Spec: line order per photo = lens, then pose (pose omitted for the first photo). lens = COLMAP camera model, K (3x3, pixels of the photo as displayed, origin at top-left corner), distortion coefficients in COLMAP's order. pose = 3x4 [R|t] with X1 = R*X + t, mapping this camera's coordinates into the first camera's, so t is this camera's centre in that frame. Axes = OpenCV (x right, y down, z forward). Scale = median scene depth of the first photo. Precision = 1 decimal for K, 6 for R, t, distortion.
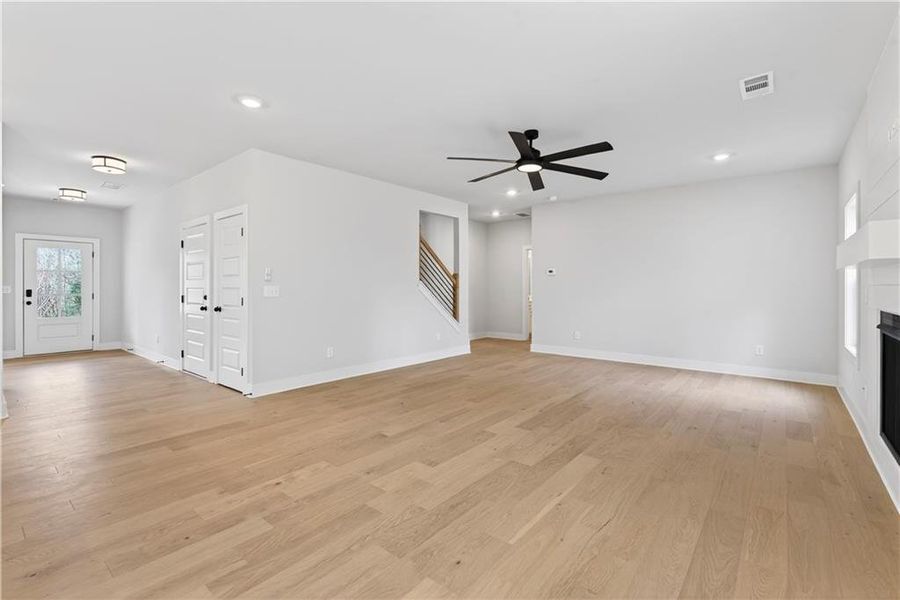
lens RADIAL K [[404.9, 0, 448.4], [0, 404.9, 287.5], [0, 0, 1]] dist [0.001780, 0.000380]
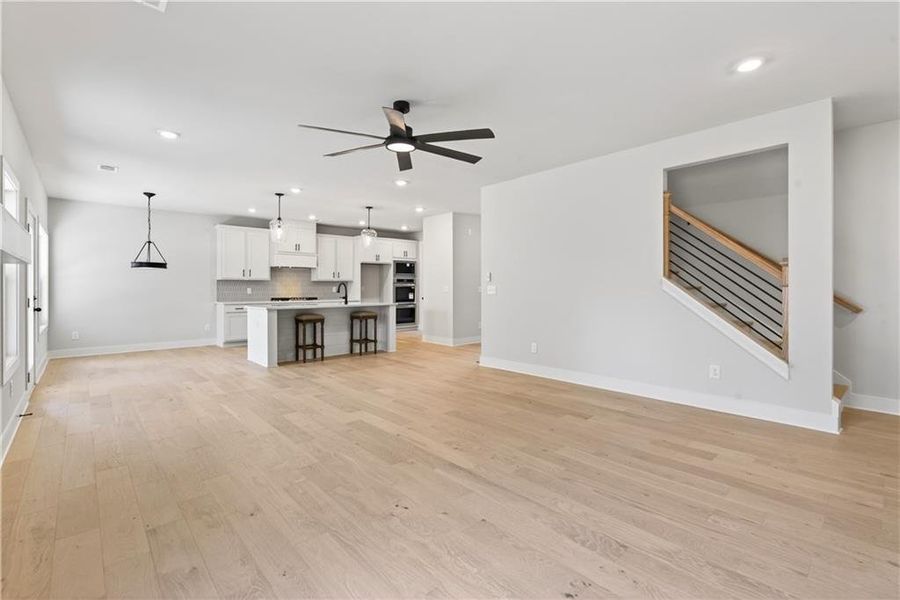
lens RADIAL K [[404.9, 0, 448.4], [0, 404.9, 287.5], [0, 0, 1]] dist [0.001780, 0.000380]
pose [[-0.143156, 0.000161, -0.989700, 1.132333], [0.002853, 0.999996, -0.000250, 0.001732], [0.989696, -0.002860, -0.143156, 1.332338]]
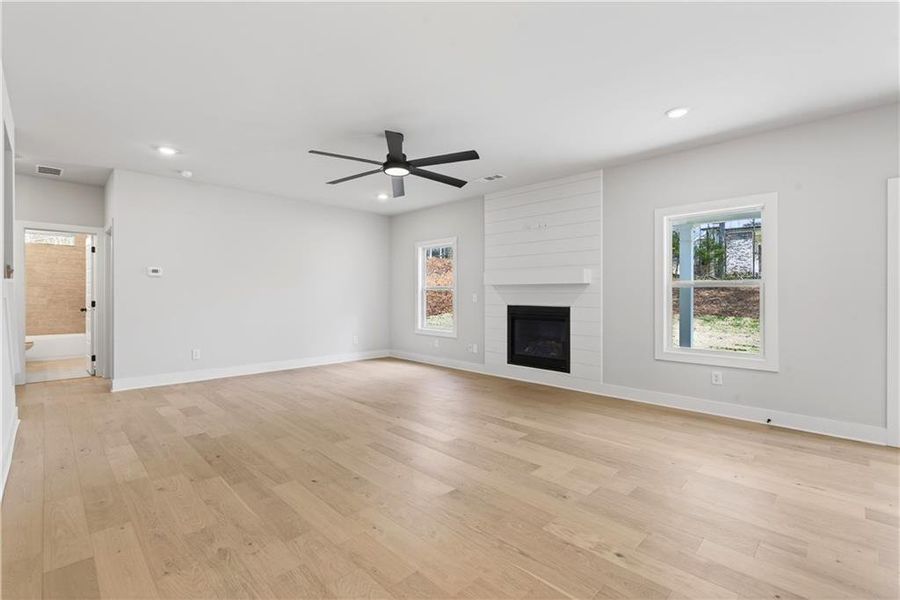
lens RADIAL K [[403.9, 0, 446.7], [0, 403.9, 295.8], [0, 0, 1]] dist [0.000637, 0.000033]
pose [[0.098813, -0.004283, 0.995097, -0.822029], [-0.002365, 0.999987, 0.004539, -0.001475], [-0.995103, -0.002802, 0.098801, 0.853254]]
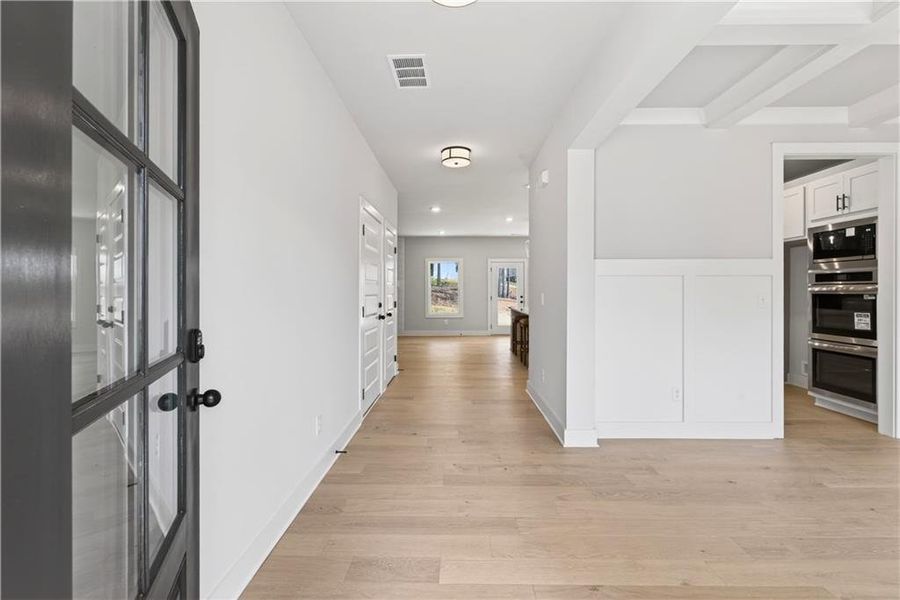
lens RADIAL K [[391.0, 0, 450.0], [0, 391.0, 300.0], [0, 0, 1]] dist [0.000601, 0.000052]
pose [[-0.626704, -0.019405, 0.779016, -2.014640], [-0.001664, 0.999721, 0.023564, -0.011913], [-0.779256, 0.013472, -0.626561, 2.084413]]
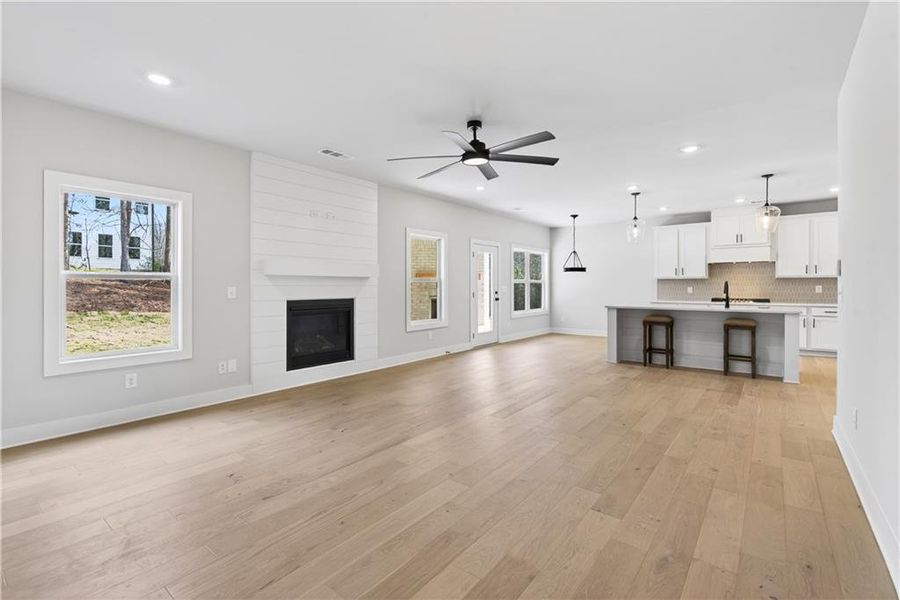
lens RADIAL K [[407.8, 0, 450.4], [0, 407.8, 281.3], [0, 0, 1]] dist [-0.000481, 0.000131]
pose [[-0.999755, 0.000028, -0.022132, 0.307289], [0.000331, 0.999906, -0.013684, -0.000258], [0.022130, -0.013688, -0.999661, 2.135781]]
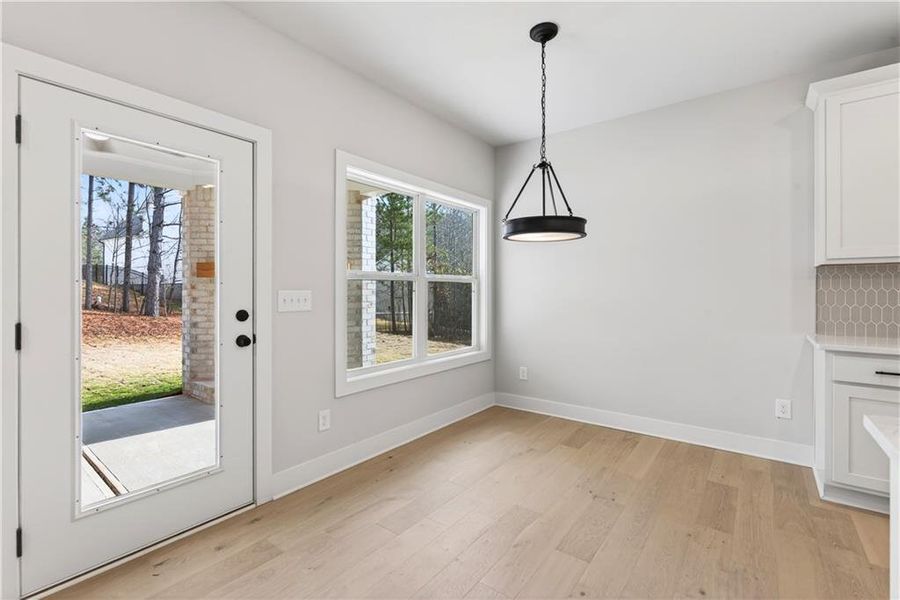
lens RADIAL K [[403.9, 0, 446.7], [0, 403.9, 295.8], [0, 0, 1]] dist [0.000637, 0.000033]
pose [[-0.999566, 0.003003, -0.029295, -0.303718], [0.002842, 0.999981, 0.005534, 0.001352], [0.029311, 0.005448, -0.999555, 0.390894]]
